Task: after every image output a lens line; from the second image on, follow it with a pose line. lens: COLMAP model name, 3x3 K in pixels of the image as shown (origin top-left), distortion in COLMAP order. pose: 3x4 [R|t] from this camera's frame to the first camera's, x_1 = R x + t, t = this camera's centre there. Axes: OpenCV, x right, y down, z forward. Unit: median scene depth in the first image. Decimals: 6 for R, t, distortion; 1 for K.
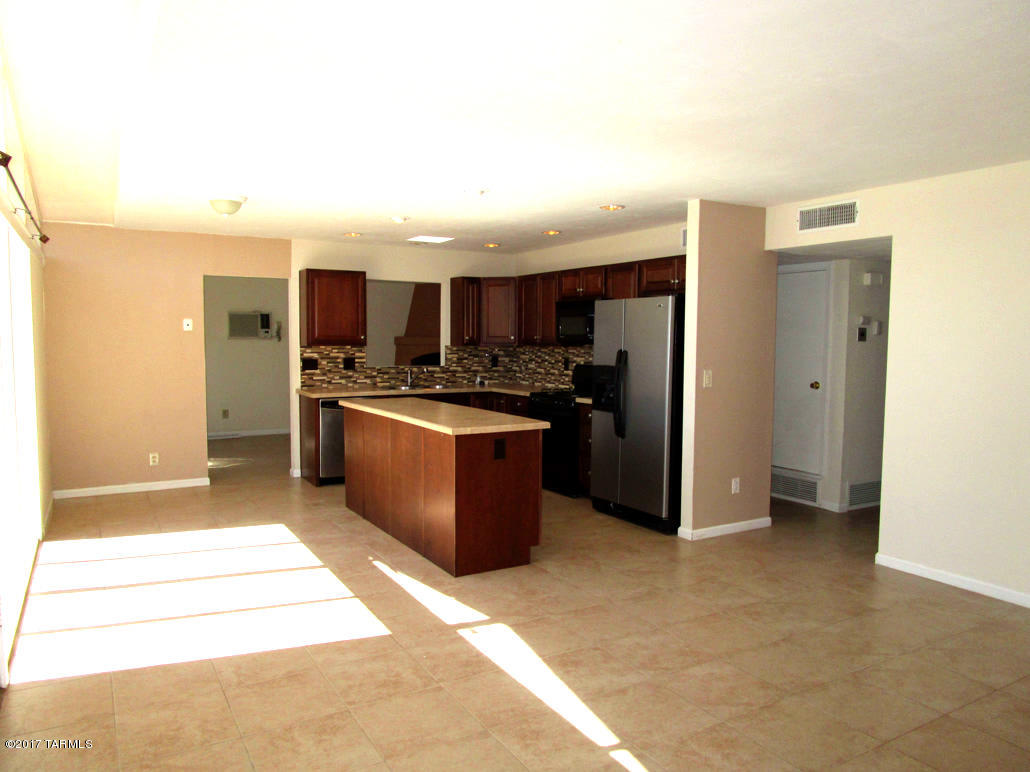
lens RADIAL K [[730.4, 0, 512.8], [0, 730.4, 389.0], [0, 0, 1]] dist [-0.022006, -0.001507]
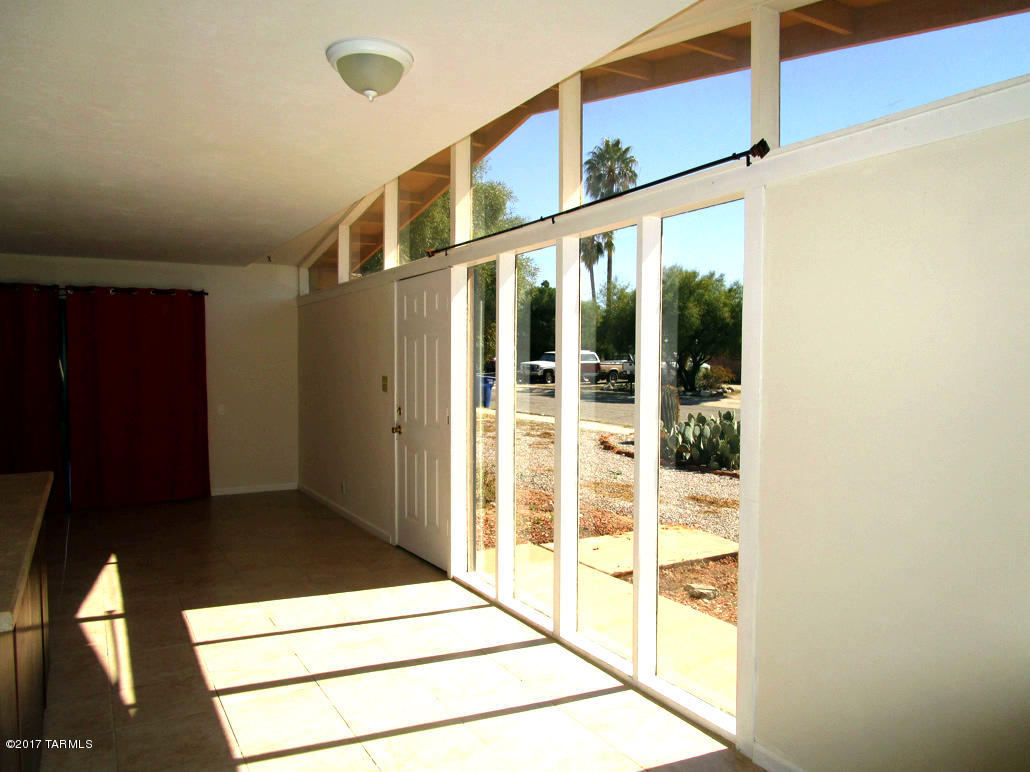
lens RADIAL K [[730.4, 0, 512.8], [0, 730.4, 389.0], [0, 0, 1]] dist [-0.022006, -0.001507]
pose [[-0.999989, 0.003732, -0.002949, -0.333901], [0.003383, 0.993883, 0.110389, -0.071664], [0.003343, 0.110378, -0.993884, 1.011028]]
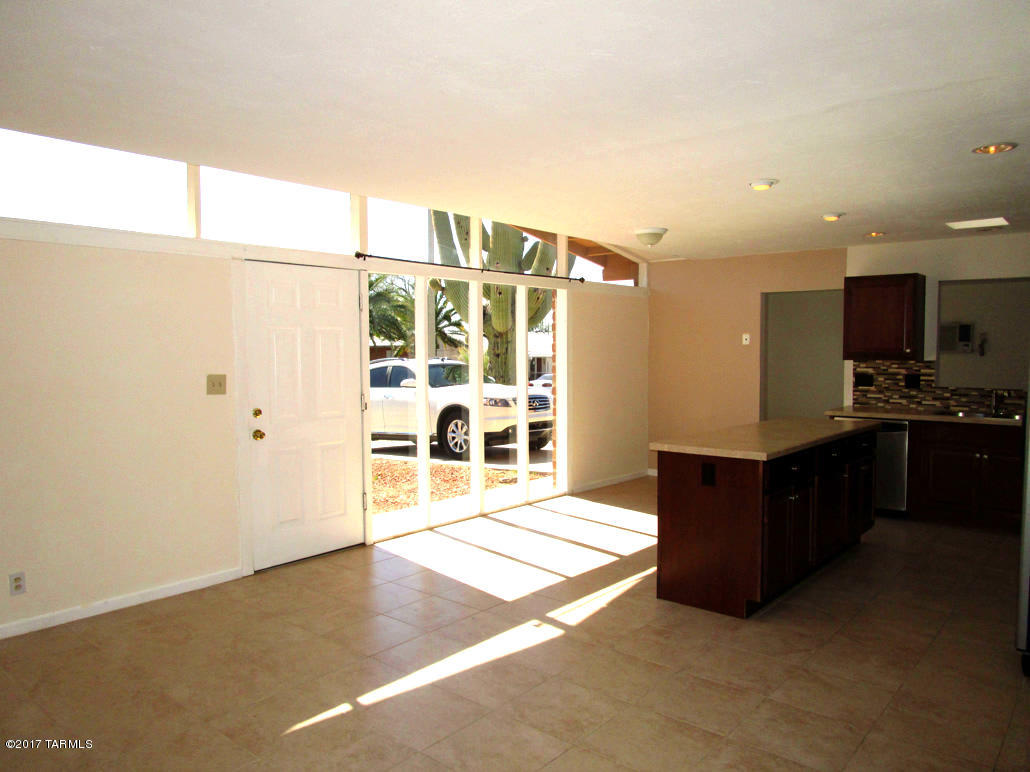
lens RADIAL K [[730.4, 0, 512.8], [0, 730.4, 389.0], [0, 0, 1]] dist [-0.022006, -0.001507]
pose [[0.332251, 0.047551, -0.941992, 0.438393], [-0.066867, 0.997403, 0.026764, -0.017775], [0.940818, 0.054096, 0.334568, 0.281193]]
